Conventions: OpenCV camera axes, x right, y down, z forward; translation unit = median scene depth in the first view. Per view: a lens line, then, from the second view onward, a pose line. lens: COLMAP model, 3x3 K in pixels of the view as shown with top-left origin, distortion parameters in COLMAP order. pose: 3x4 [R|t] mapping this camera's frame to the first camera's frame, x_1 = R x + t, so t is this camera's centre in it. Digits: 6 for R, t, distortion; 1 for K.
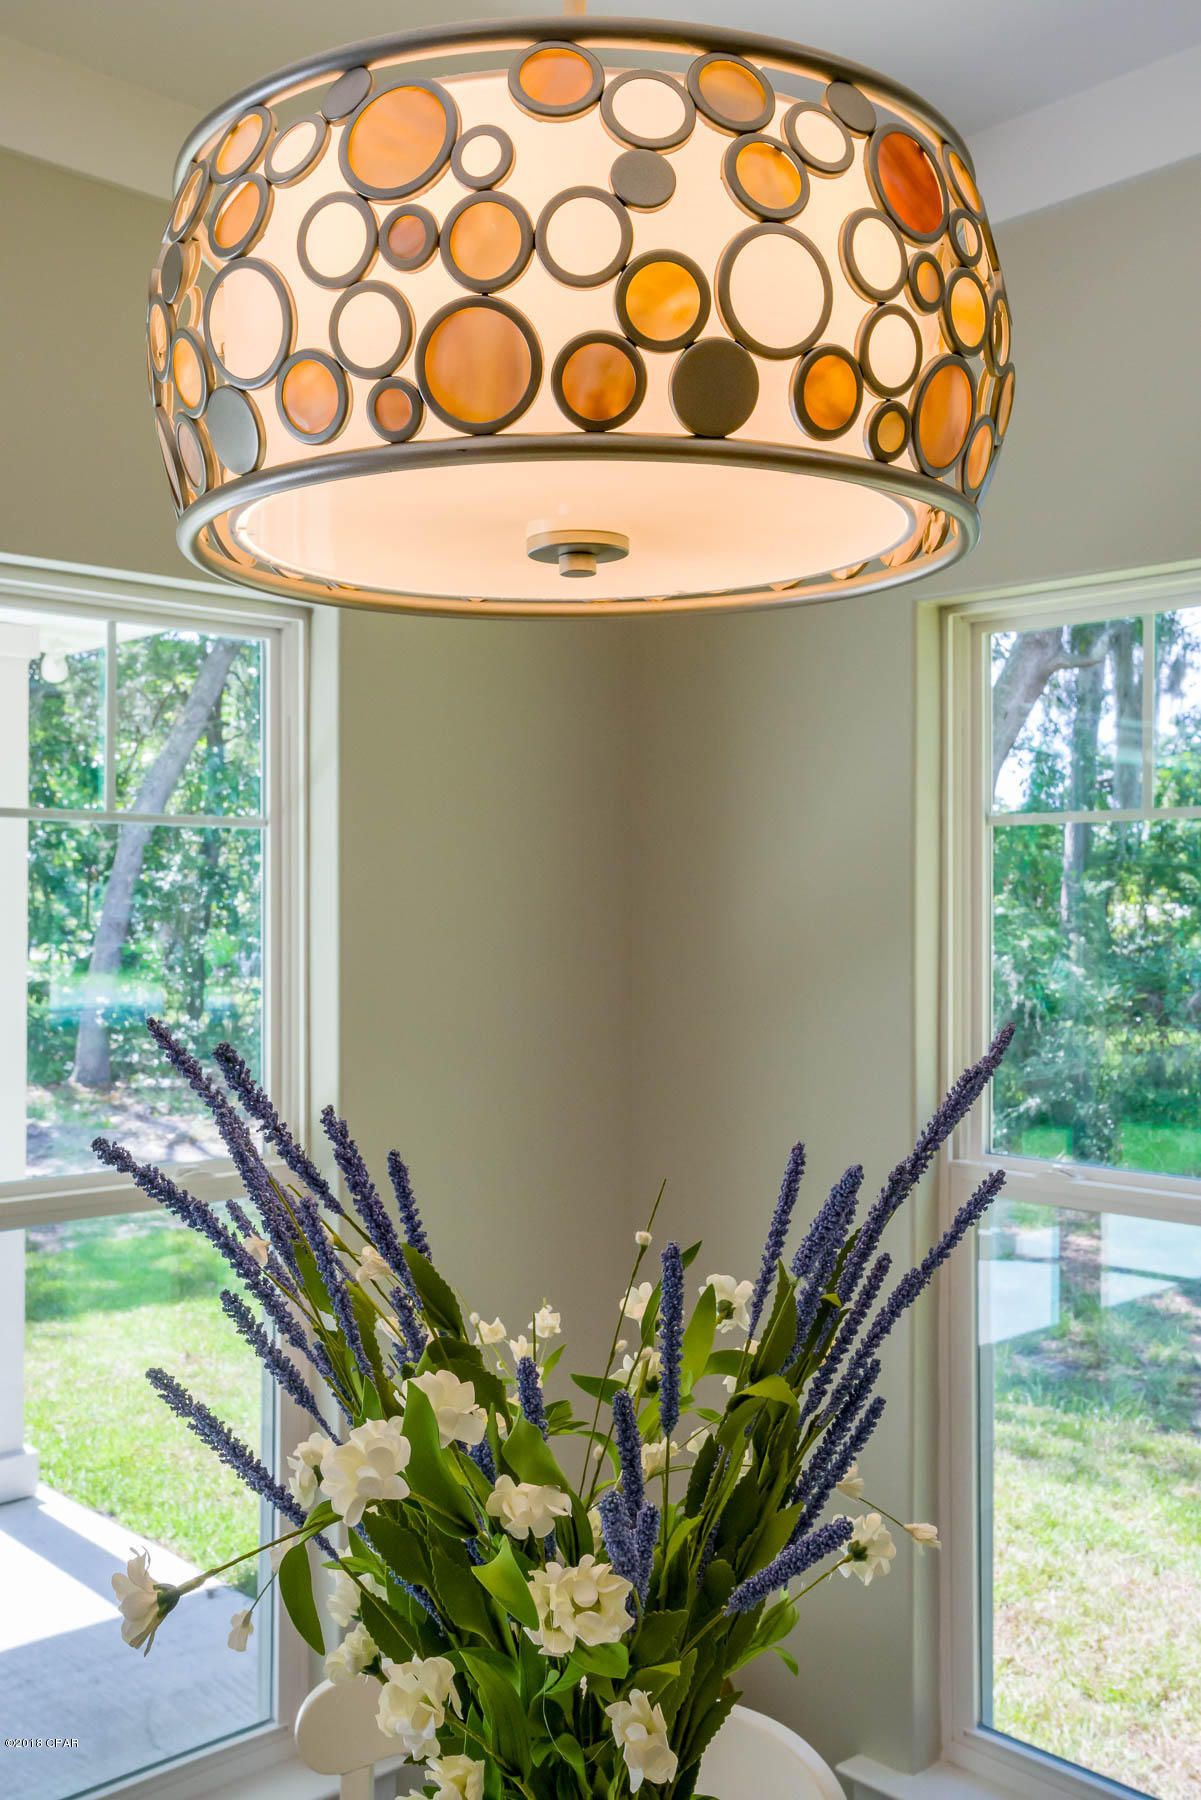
lens RADIAL K [[1746.1, 0, 607.0], [0, 1746.1, 937.1], [0, 0, 1]] dist [0.035252, 0.000000]
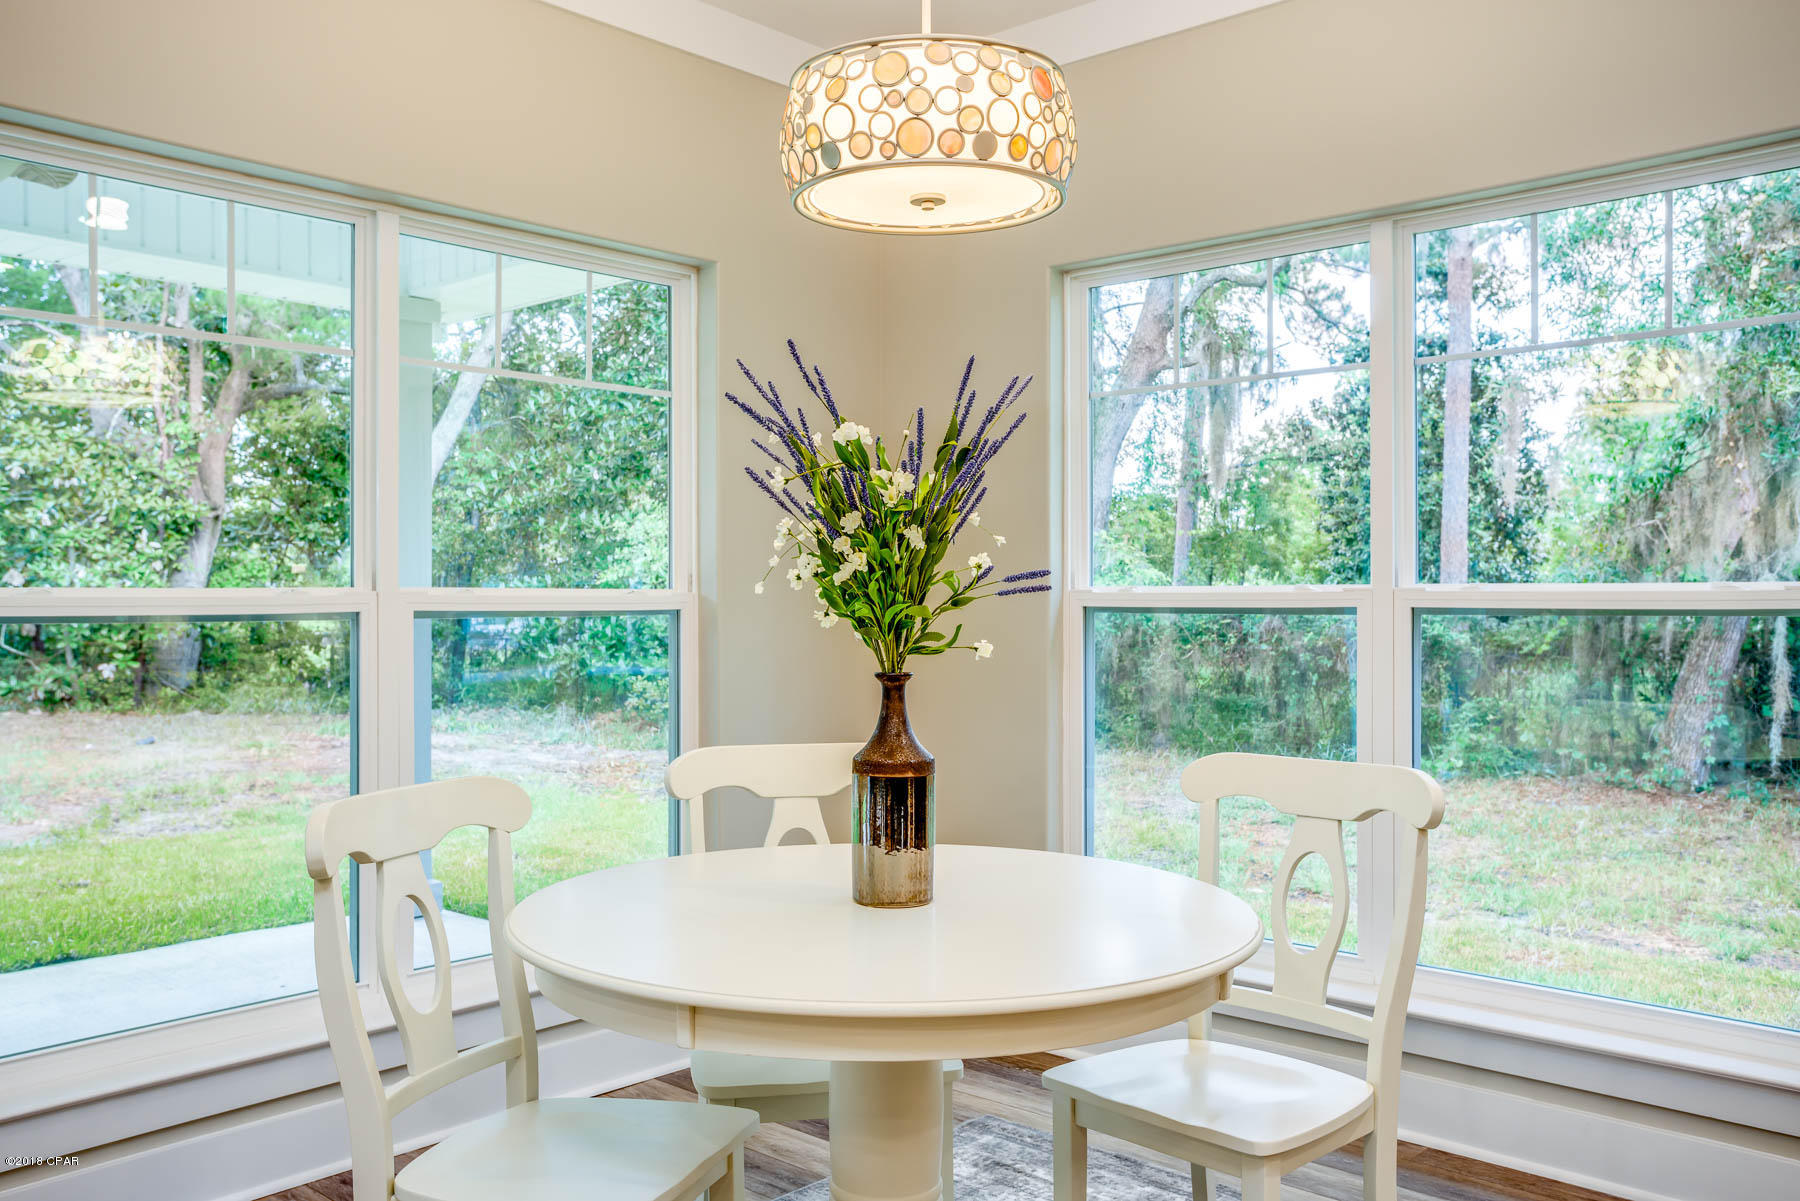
lens RADIAL K [[1485.2, 0, 907.8], [0, 1485.2, 606.9], [0, 0, 1]] dist [0.040652, 0.001078]
pose [[0.997078, -0.000573, 0.076384, -0.295911], [0.000654, 0.999999, -0.001043, 0.556422], [-0.076383, 0.001090, 0.997078, -1.781142]]
